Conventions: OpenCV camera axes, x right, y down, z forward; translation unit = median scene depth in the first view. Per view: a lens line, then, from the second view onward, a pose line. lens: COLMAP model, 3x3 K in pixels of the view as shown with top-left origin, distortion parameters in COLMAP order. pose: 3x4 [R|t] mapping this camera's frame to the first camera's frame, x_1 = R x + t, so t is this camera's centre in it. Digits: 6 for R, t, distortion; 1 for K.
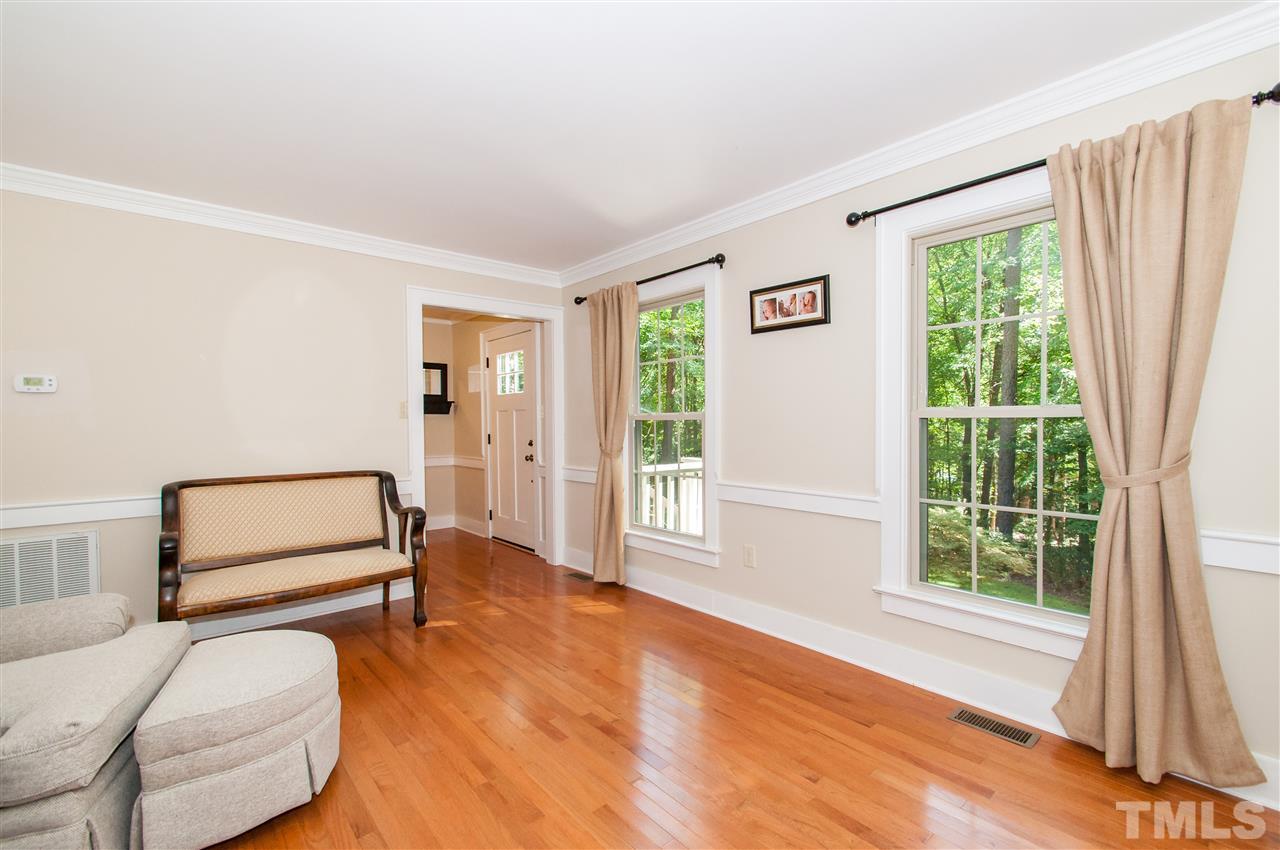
lens RADIAL K [[555.0, 0, 654.0], [0, 555.0, 430.2], [0, 0, 1]] dist [0.000116, 0.000068]
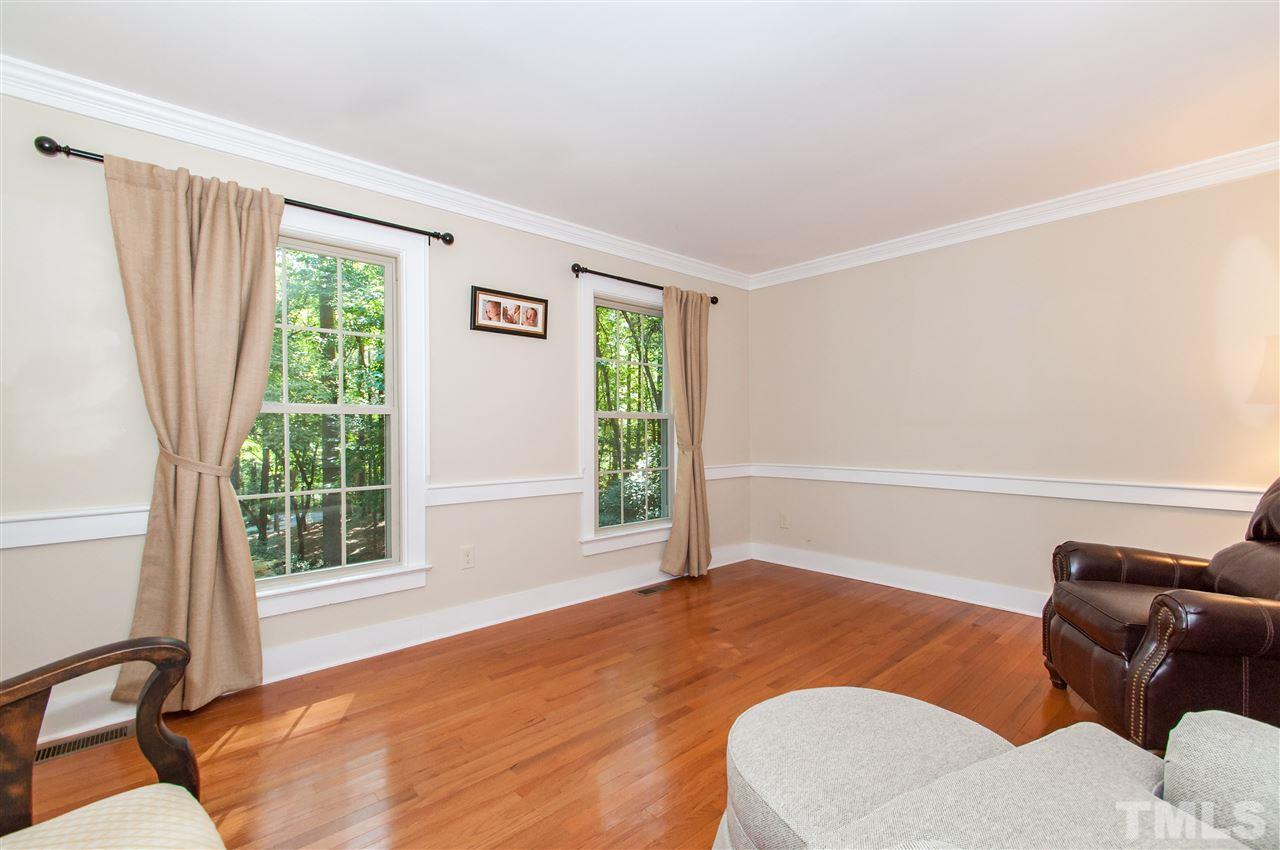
lens RADIAL K [[555.0, 0, 654.0], [0, 555.0, 430.2], [0, 0, 1]] dist [0.000116, 0.000068]
pose [[-0.009870, -0.009932, 0.999902, -0.848745], [0.007178, 0.999924, 0.010003, -0.003329], [-0.999926, 0.007276, -0.009798, 0.724701]]
